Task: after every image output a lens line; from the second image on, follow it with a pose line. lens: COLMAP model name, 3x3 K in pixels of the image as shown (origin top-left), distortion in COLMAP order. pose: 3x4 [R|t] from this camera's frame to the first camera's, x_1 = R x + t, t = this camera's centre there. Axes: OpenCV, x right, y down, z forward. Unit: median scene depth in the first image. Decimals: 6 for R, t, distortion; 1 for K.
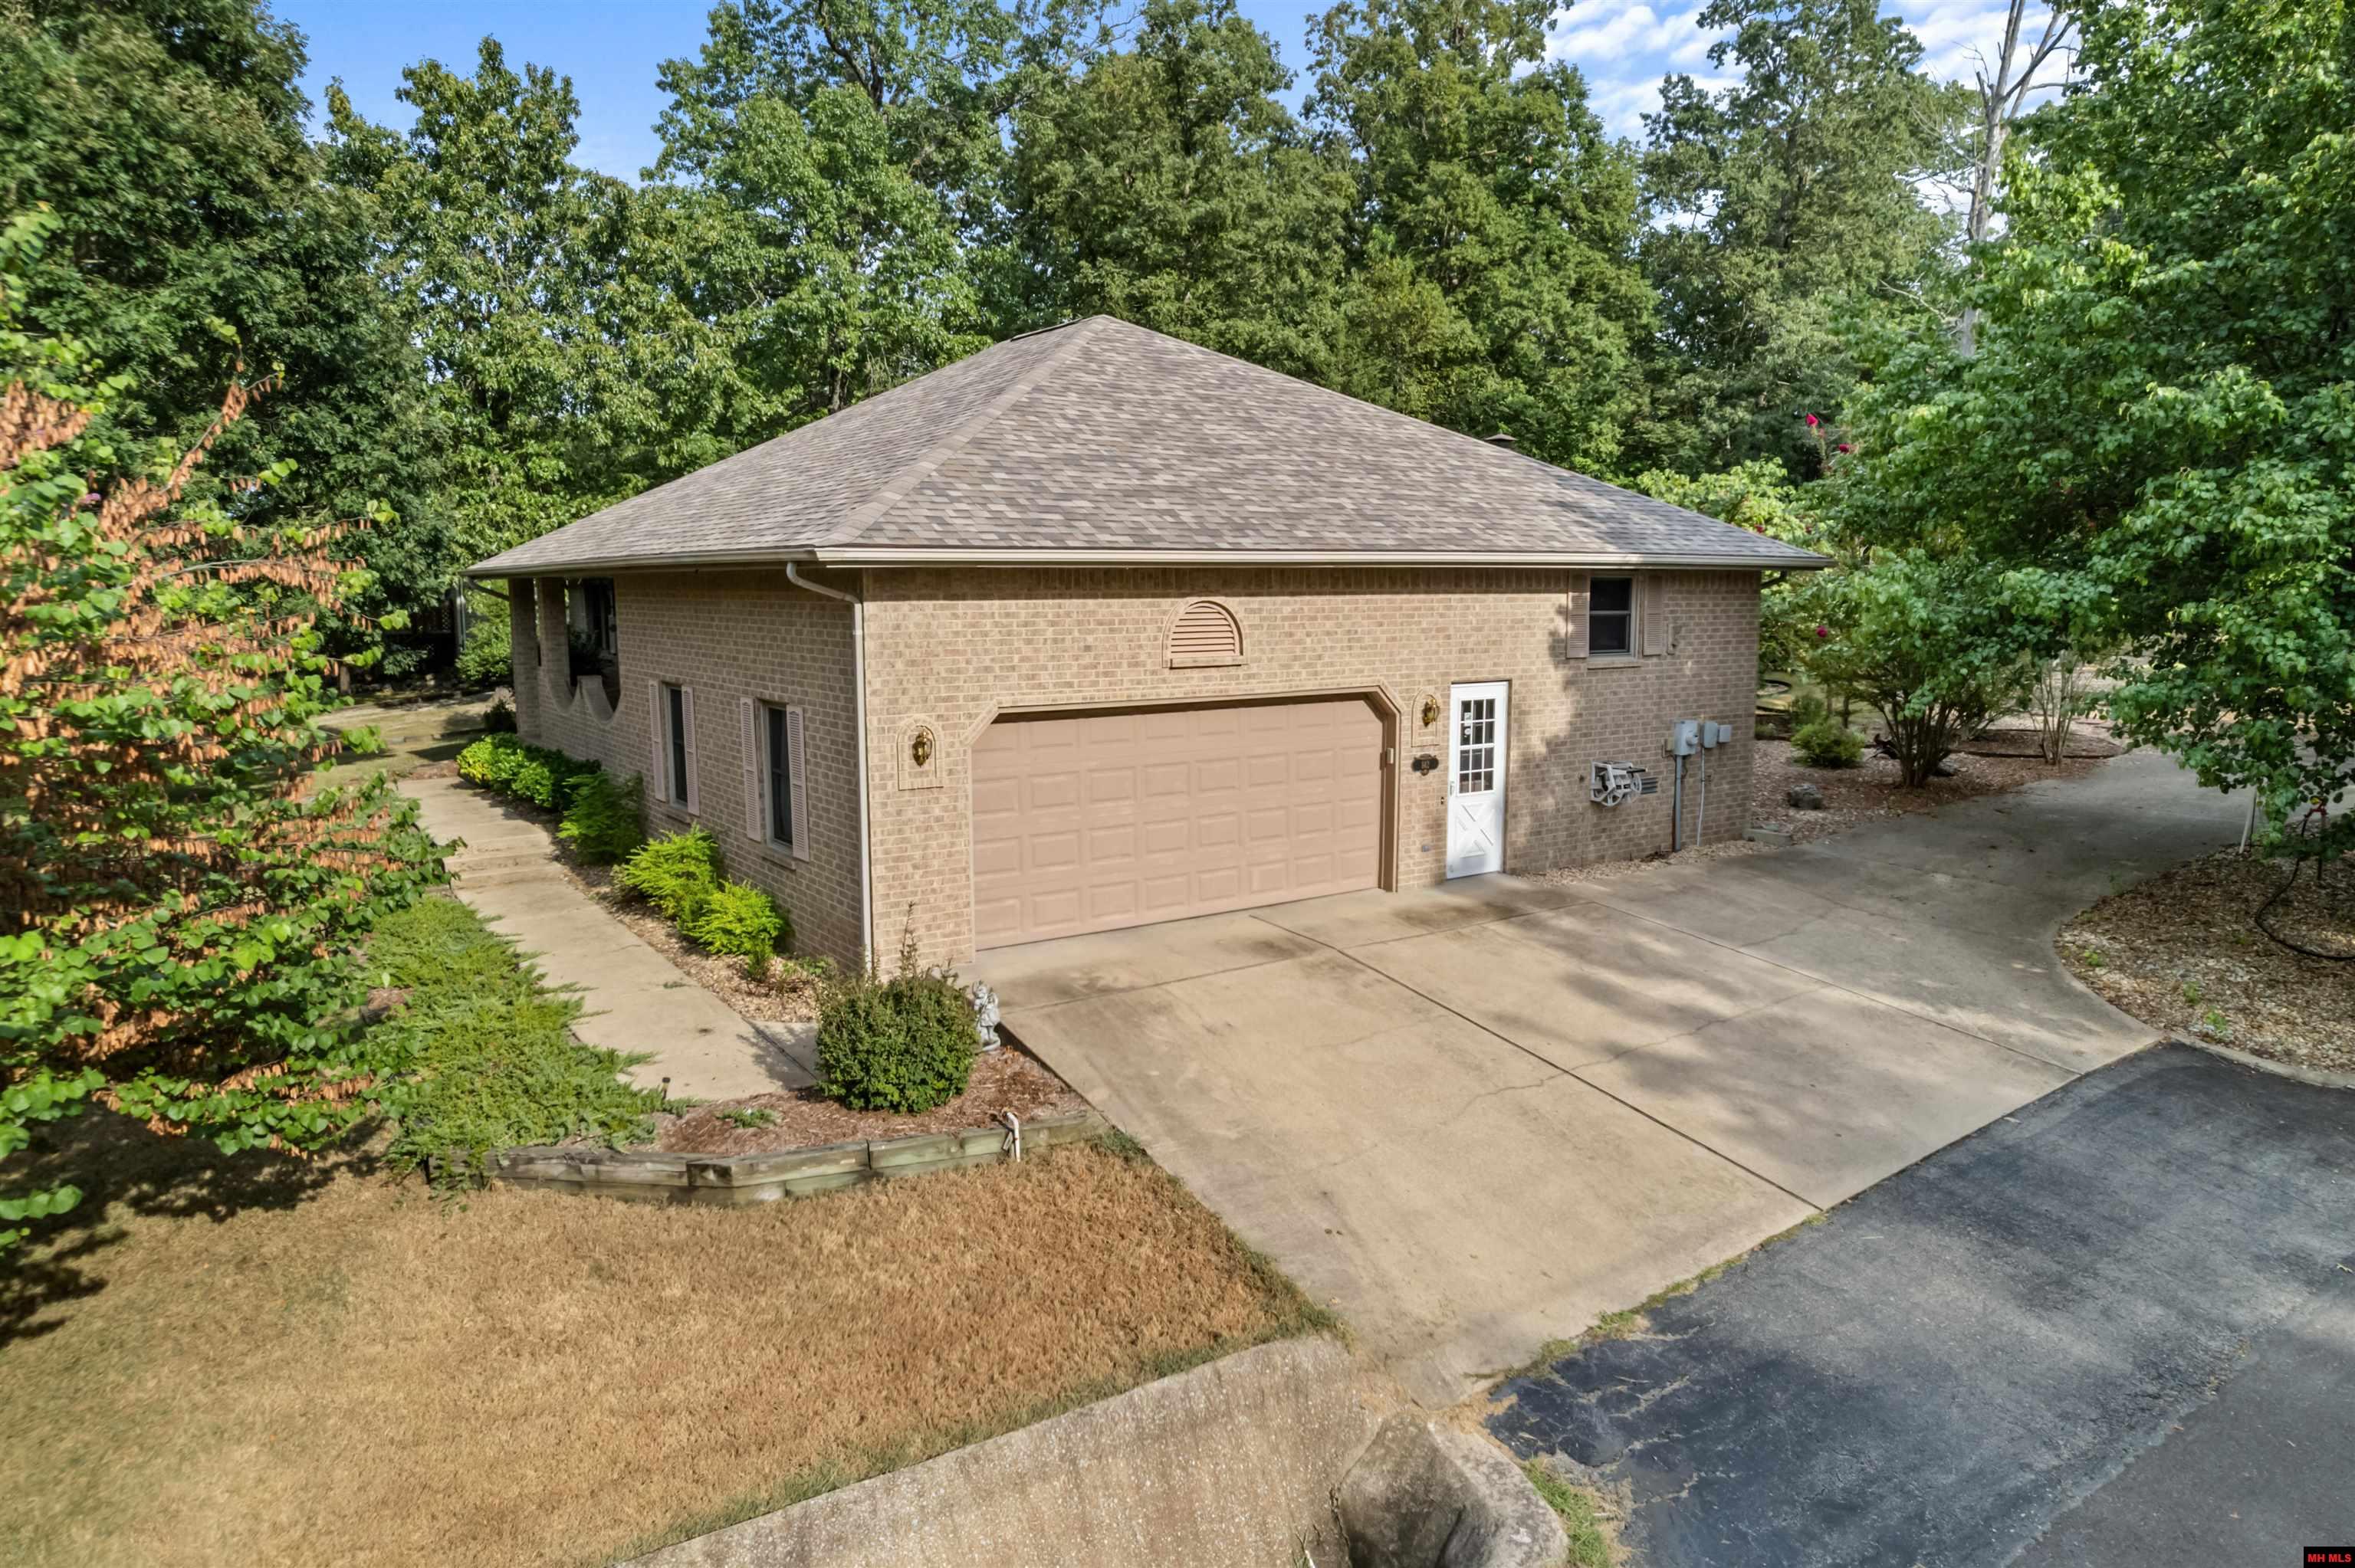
lens RADIAL K [[1505.6, 0, 1184.9], [0, 1505.6, 799.3], [0, 0, 1]] dist [-0.078491, 0.076806]
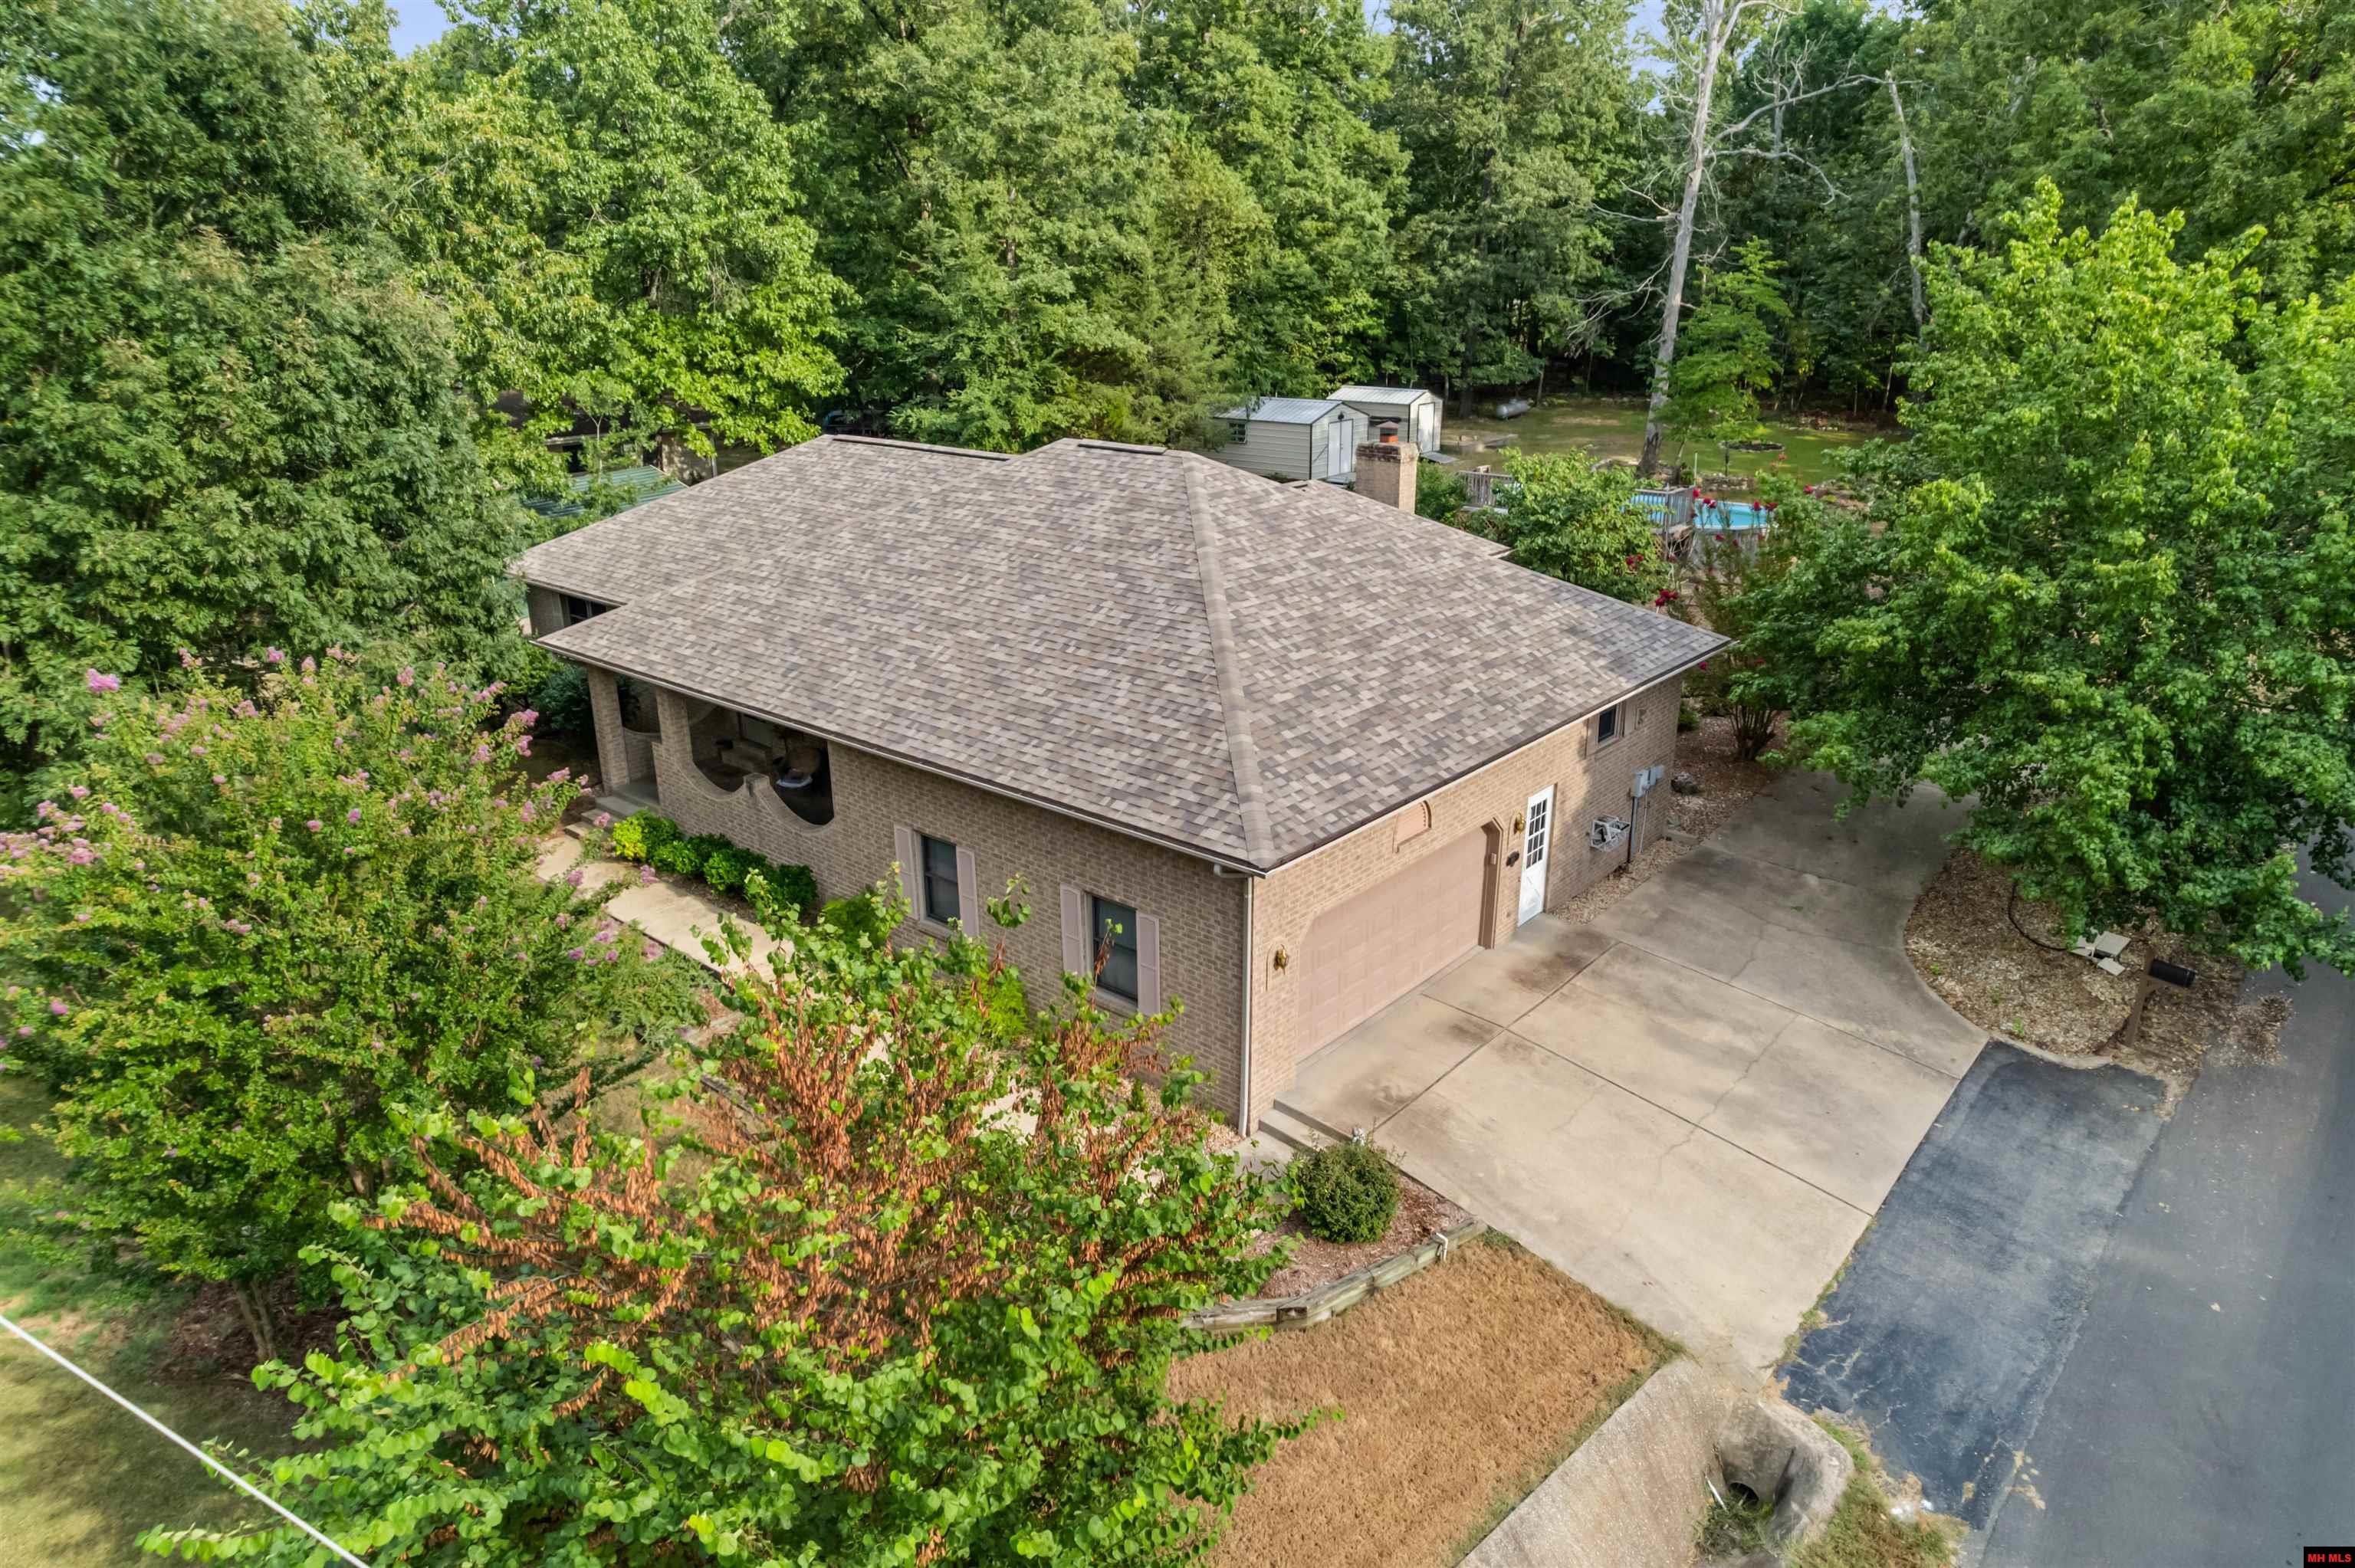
lens RADIAL K [[1506.9, 0, 1188.0], [0, 1506.9, 797.4], [0, 0, 1]] dist [-0.072629, 0.062992]
pose [[0.965512, -0.089200, 0.244601, -0.466127], [0.037334, 0.977204, 0.208995, -0.380975], [-0.257667, -0.192655, 0.946832, -0.233327]]
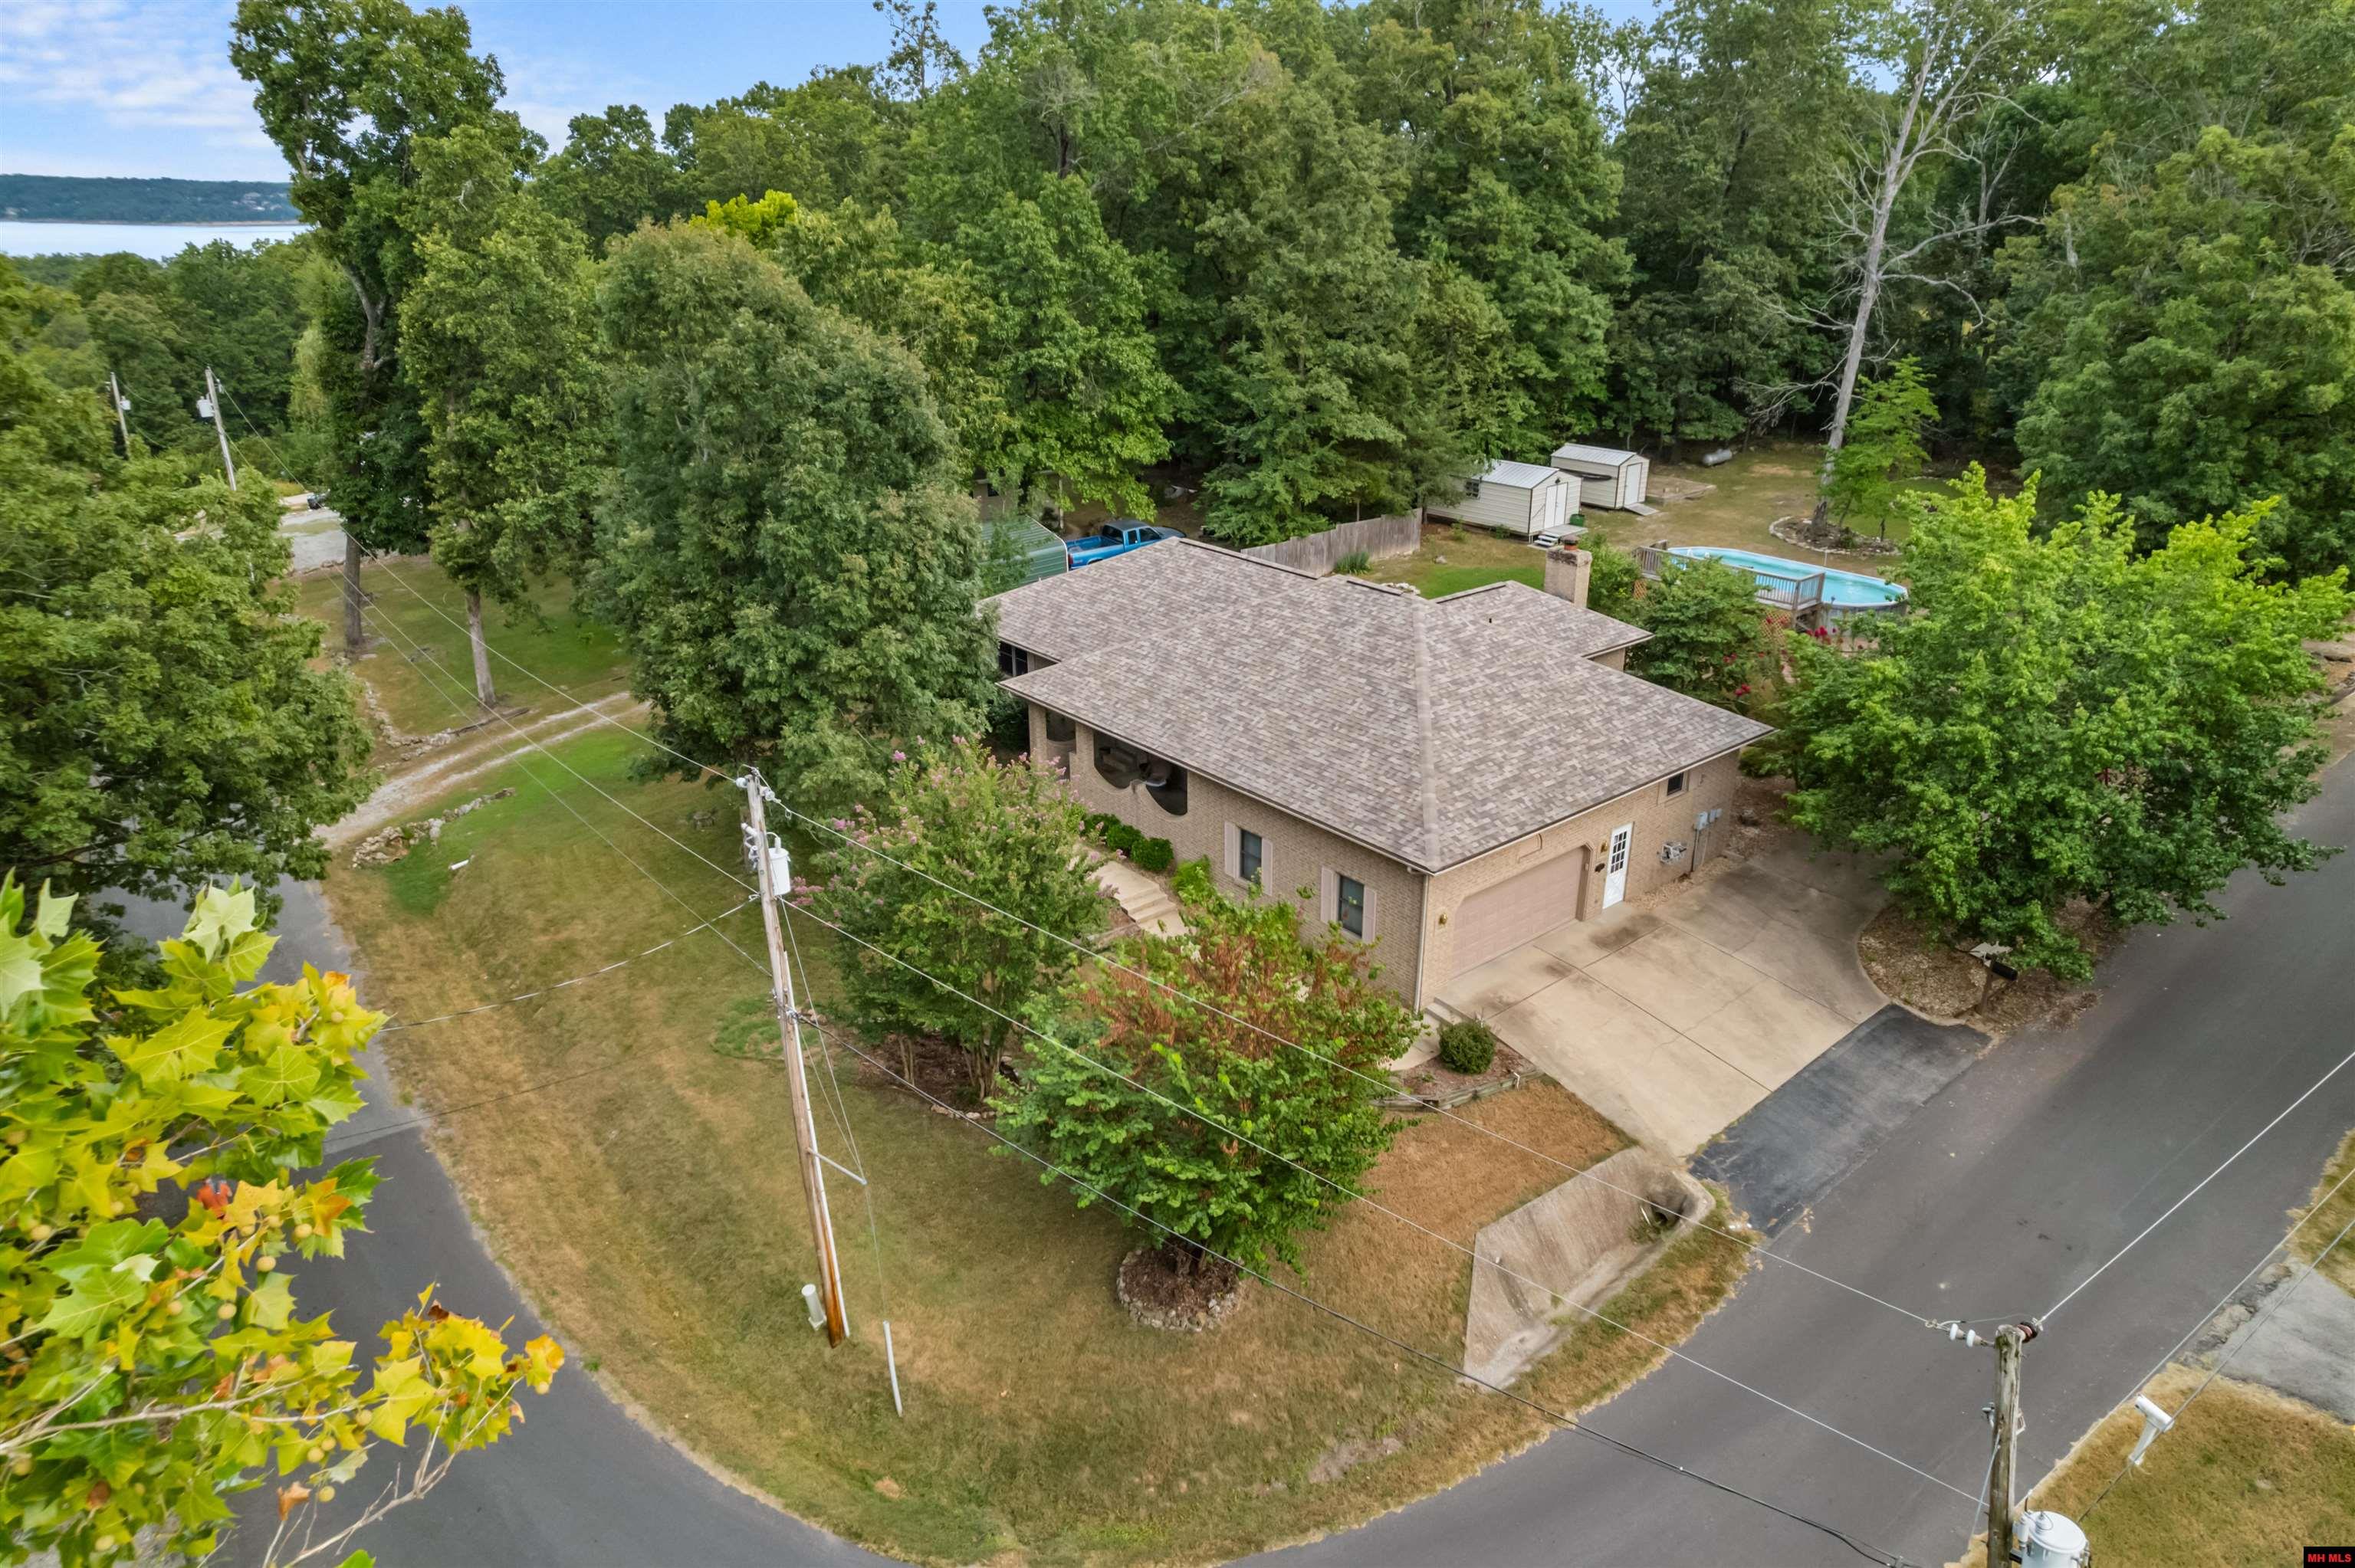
lens RADIAL K [[1506.9, 0, 1188.0], [0, 1506.9, 797.4], [0, 0, 1]] dist [-0.072629, 0.062992]
pose [[0.995583, -0.034244, 0.087423, -0.647423], [0.011452, 0.968454, 0.248930, -0.691118], [-0.093189, -0.246830, 0.964568, -1.087108]]
